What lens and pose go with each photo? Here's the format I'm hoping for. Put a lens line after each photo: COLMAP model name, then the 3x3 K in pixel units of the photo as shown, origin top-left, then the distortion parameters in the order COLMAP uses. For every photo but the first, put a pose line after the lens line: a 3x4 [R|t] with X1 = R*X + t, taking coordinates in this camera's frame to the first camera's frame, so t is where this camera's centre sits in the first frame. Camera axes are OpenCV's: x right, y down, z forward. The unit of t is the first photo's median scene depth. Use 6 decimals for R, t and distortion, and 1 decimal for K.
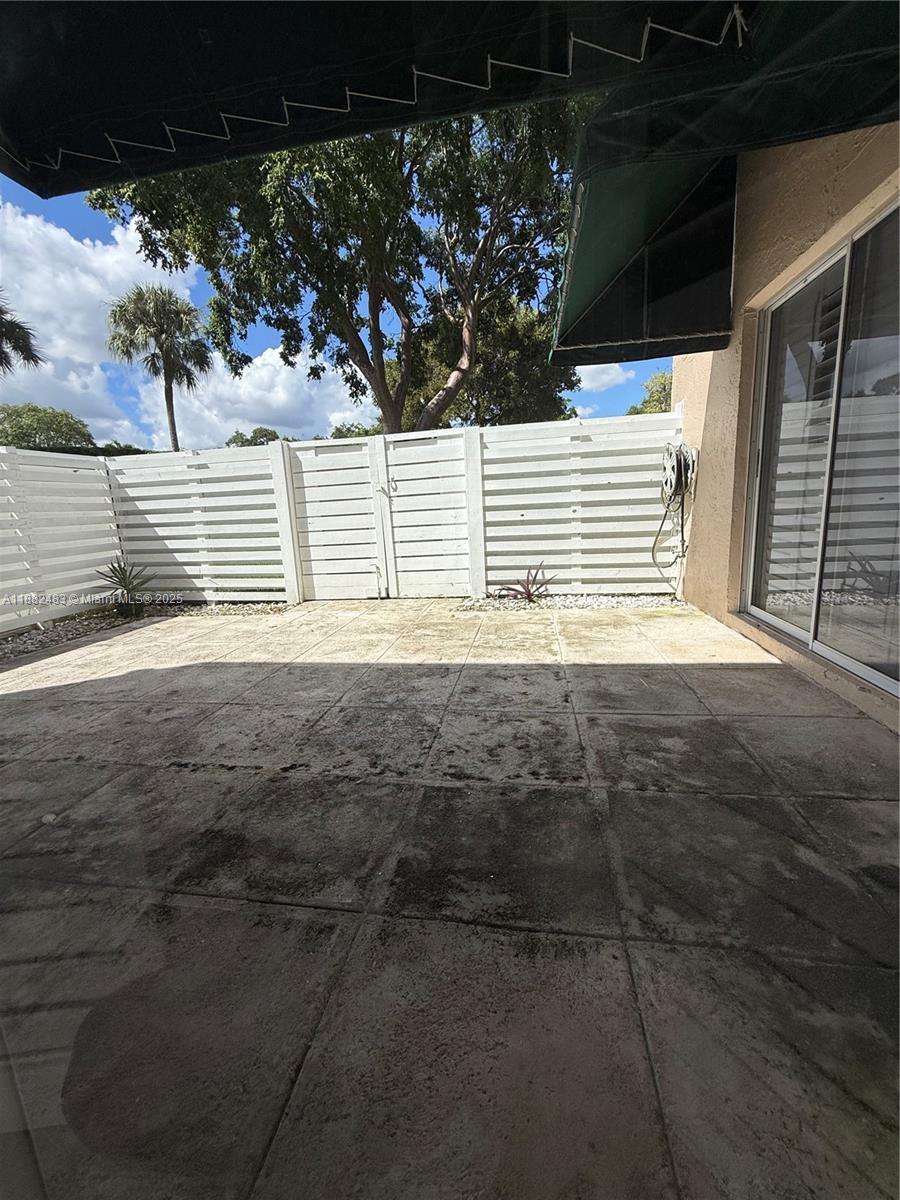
lens RADIAL K [[481.2, 0, 450.1], [0, 481.2, 596.0], [0, 0, 1]] dist [0.002106, 0.000563]
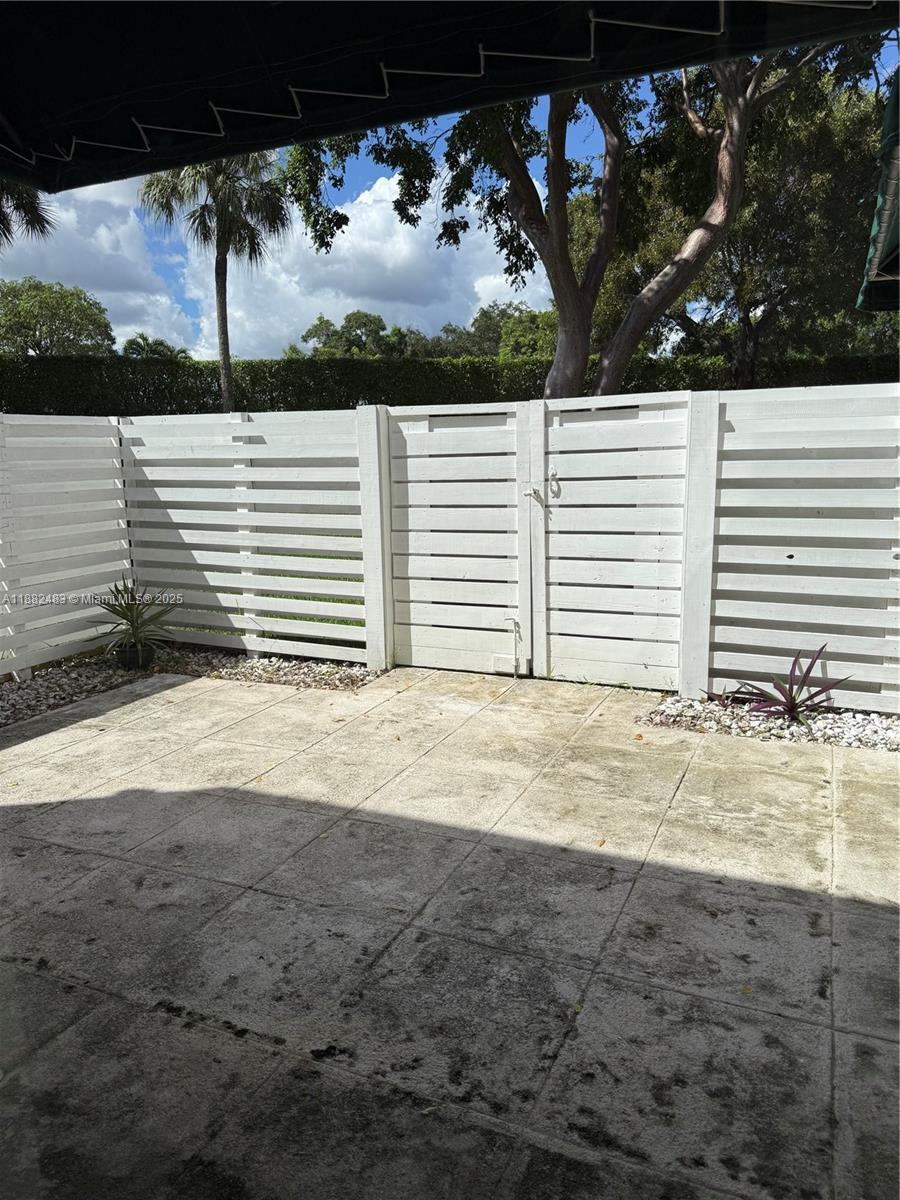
lens RADIAL K [[854.8, 0, 450.8], [0, 854.8, 599.8], [0, 0, 1]] dist [0.048166, -0.054486]
pose [[0.967277, 0.075735, -0.242158, 0.019904], [-0.075670, 0.997087, 0.009585, -0.098362], [0.242178, 0.009052, 0.970190, -0.020381]]
